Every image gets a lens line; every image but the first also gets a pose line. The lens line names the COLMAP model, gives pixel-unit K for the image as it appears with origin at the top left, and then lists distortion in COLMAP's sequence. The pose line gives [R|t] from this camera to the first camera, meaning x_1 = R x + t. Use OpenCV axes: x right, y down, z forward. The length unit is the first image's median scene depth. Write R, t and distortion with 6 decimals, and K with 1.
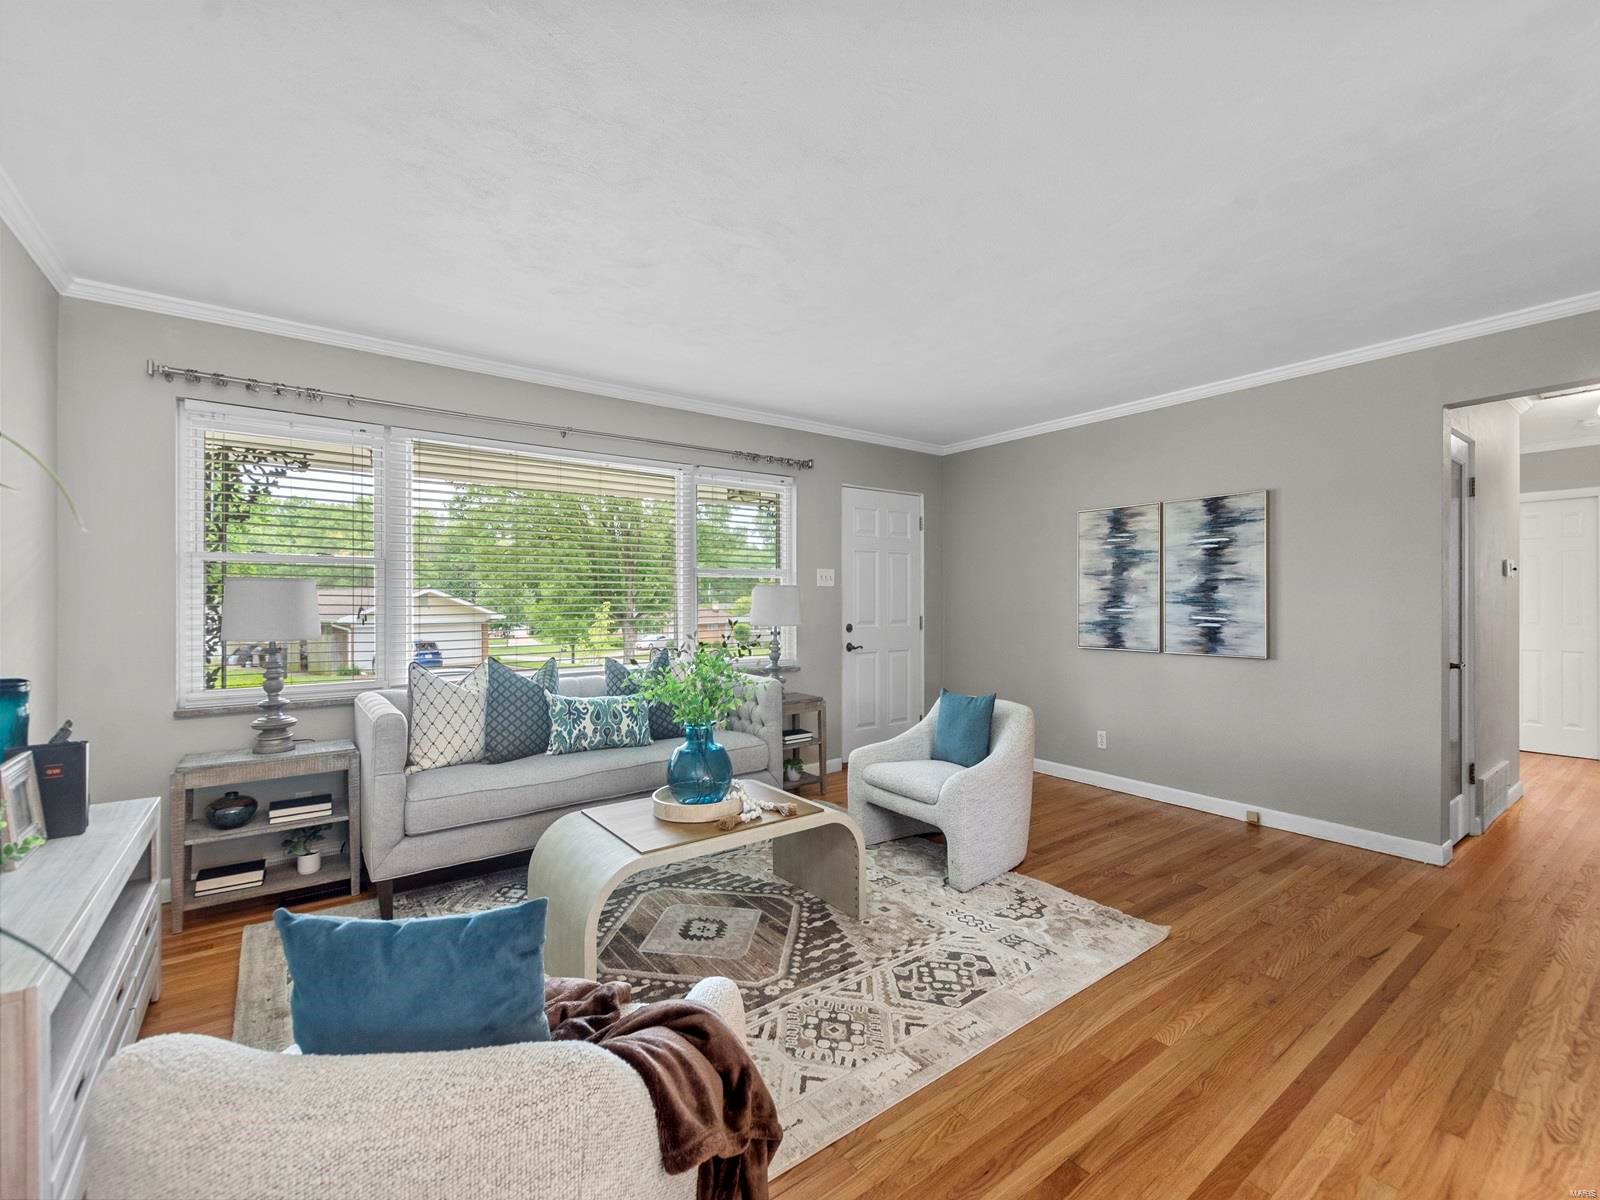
lens RADIAL K [[692.1, 0, 800.0], [0, 692.1, 600.0], [0, 0, 1]] dist [0.000427, 0.000144]
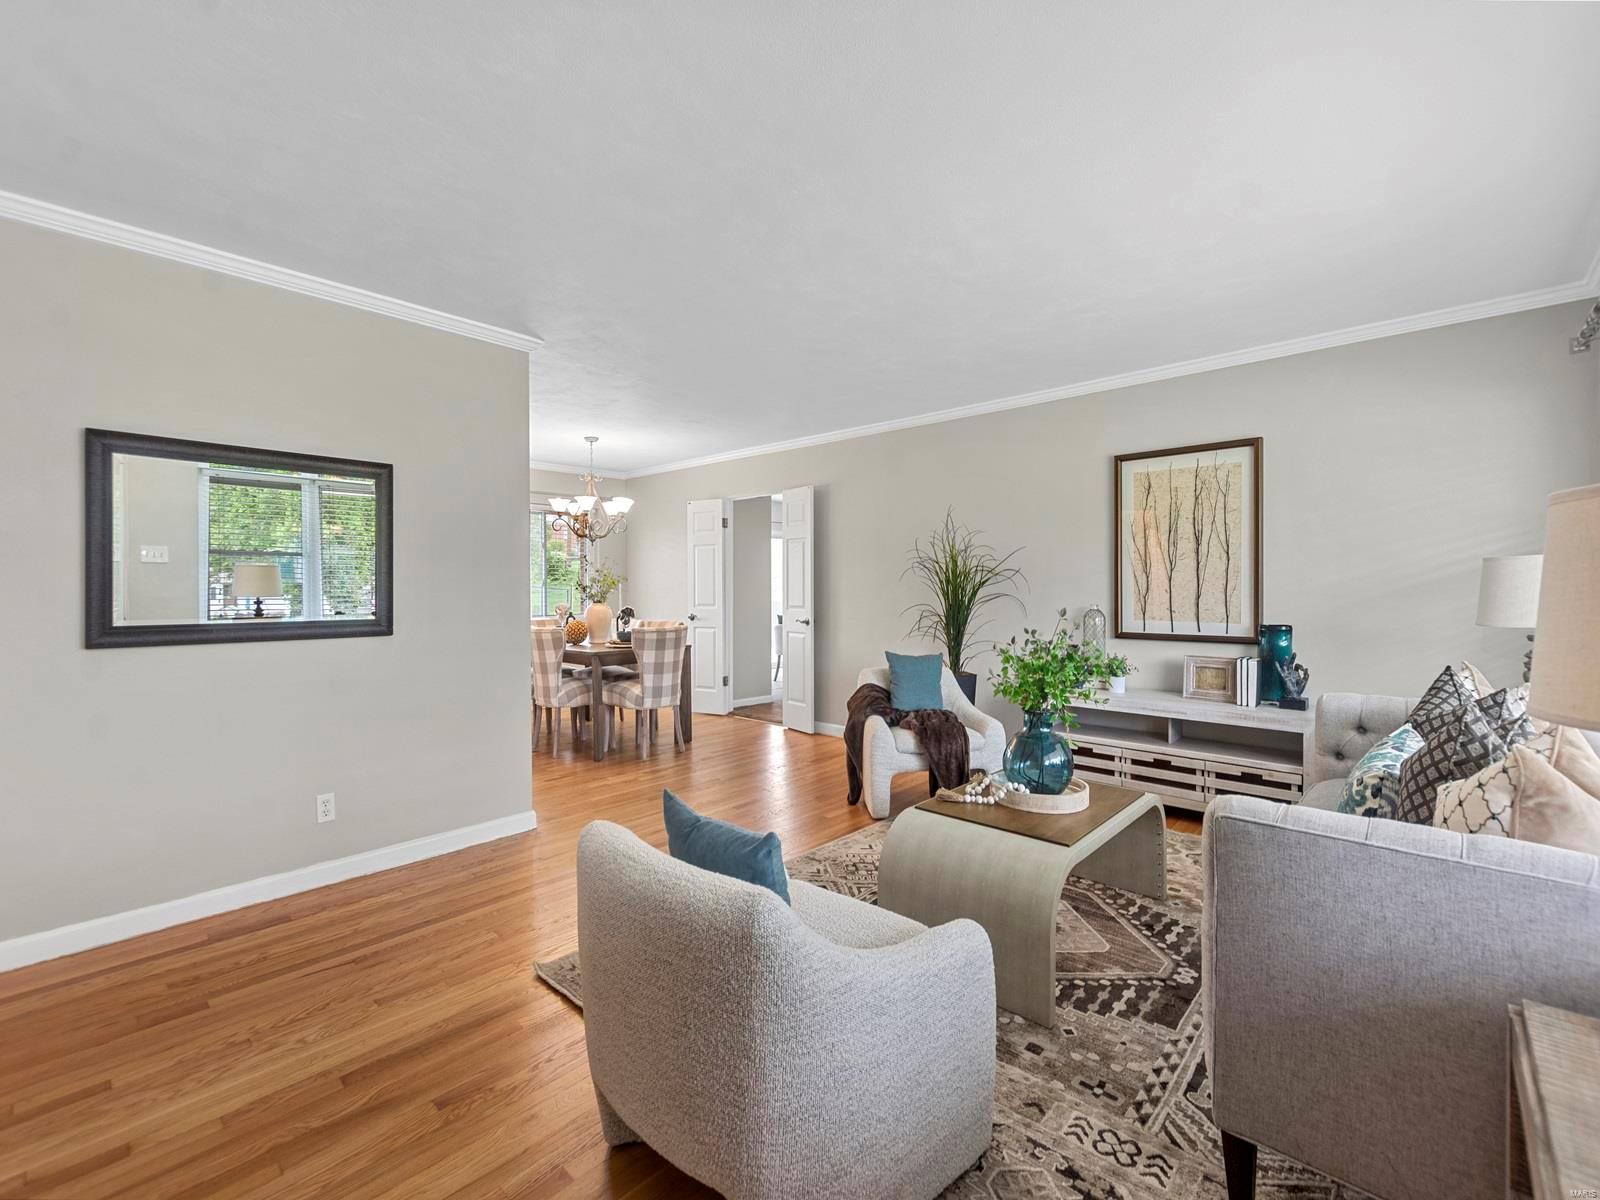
lens RADIAL K [[692.1, 0, 800.0], [0, 692.1, 600.0], [0, 0, 1]] dist [0.000427, 0.000144]
pose [[-0.982599, 0.007097, -0.185604, 0.321022], [0.003458, 0.999796, 0.019920, 0.001800], [0.185707, 0.018932, -0.982423, 1.677967]]
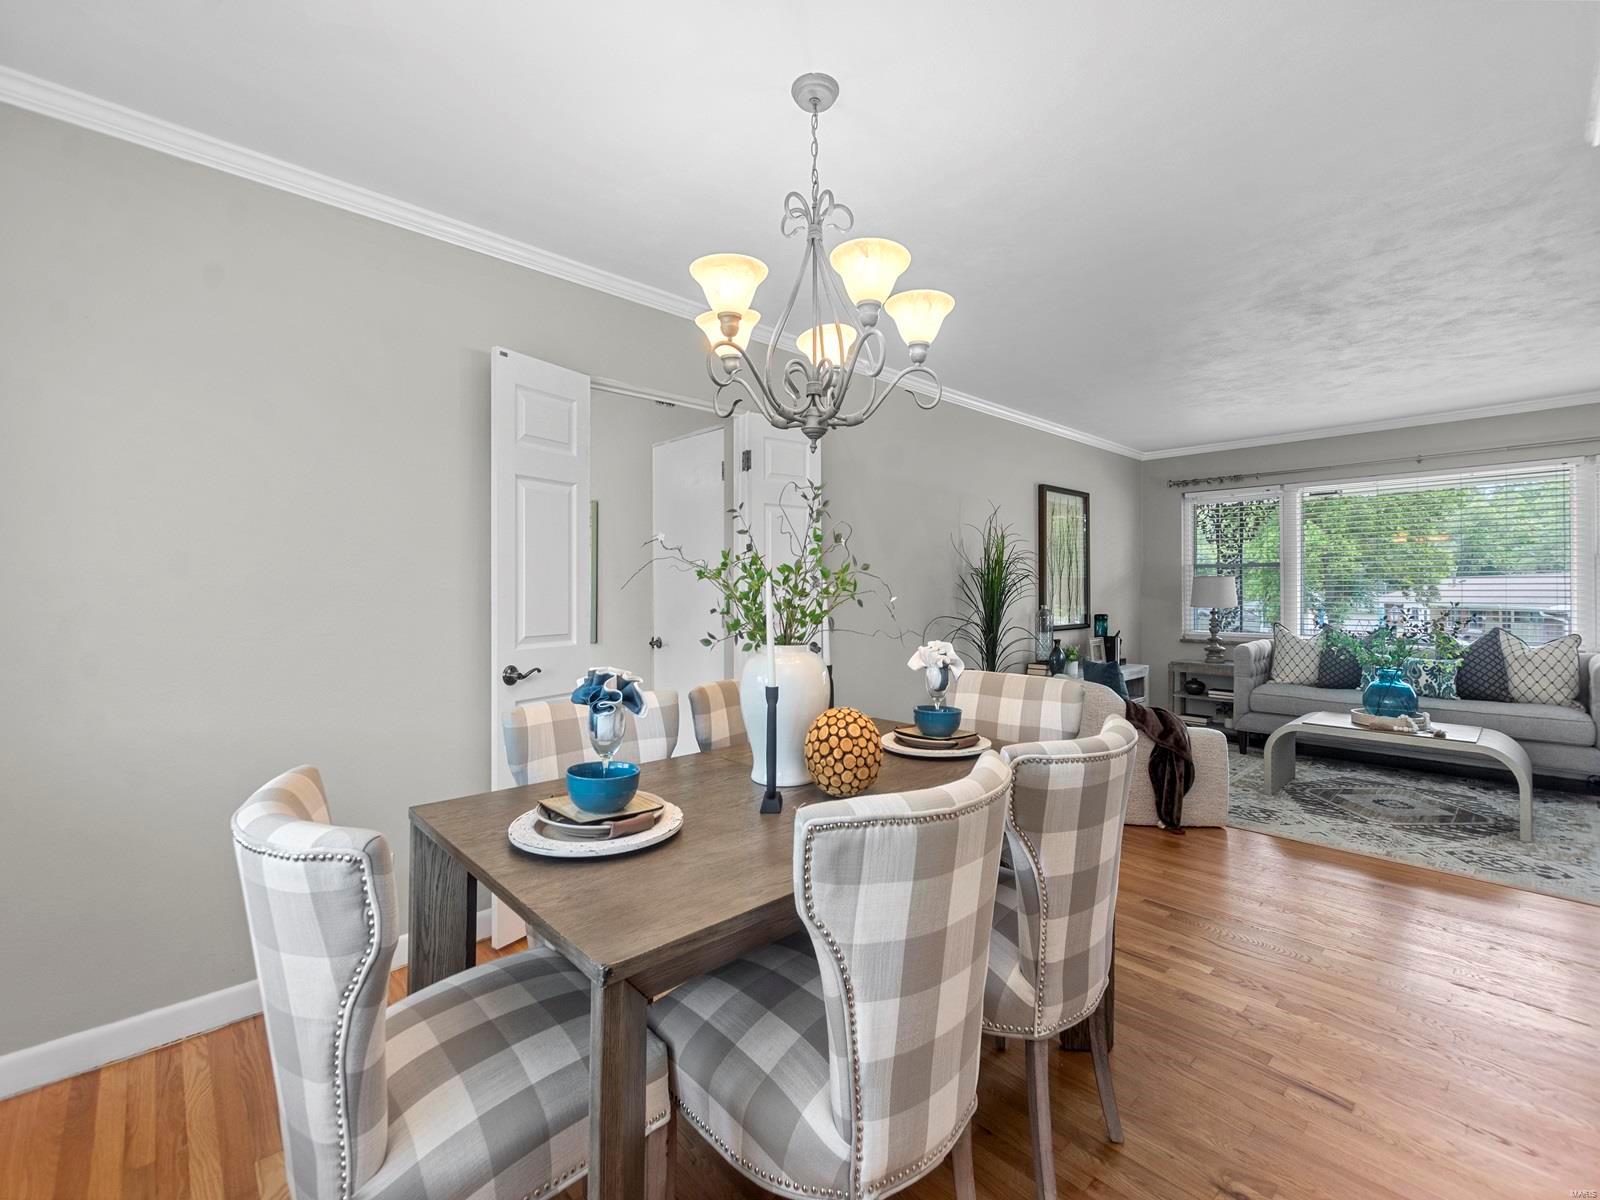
lens RADIAL K [[692.1, 0, 800.0], [0, 692.1, 600.0], [0, 0, 1]] dist [0.000427, 0.000144]
pose [[0.112101, 0.018372, -0.993527, 1.082088], [-0.003157, 0.999831, 0.018133, 0.004804], [0.993692, 0.001104, 0.112140, -0.409164]]
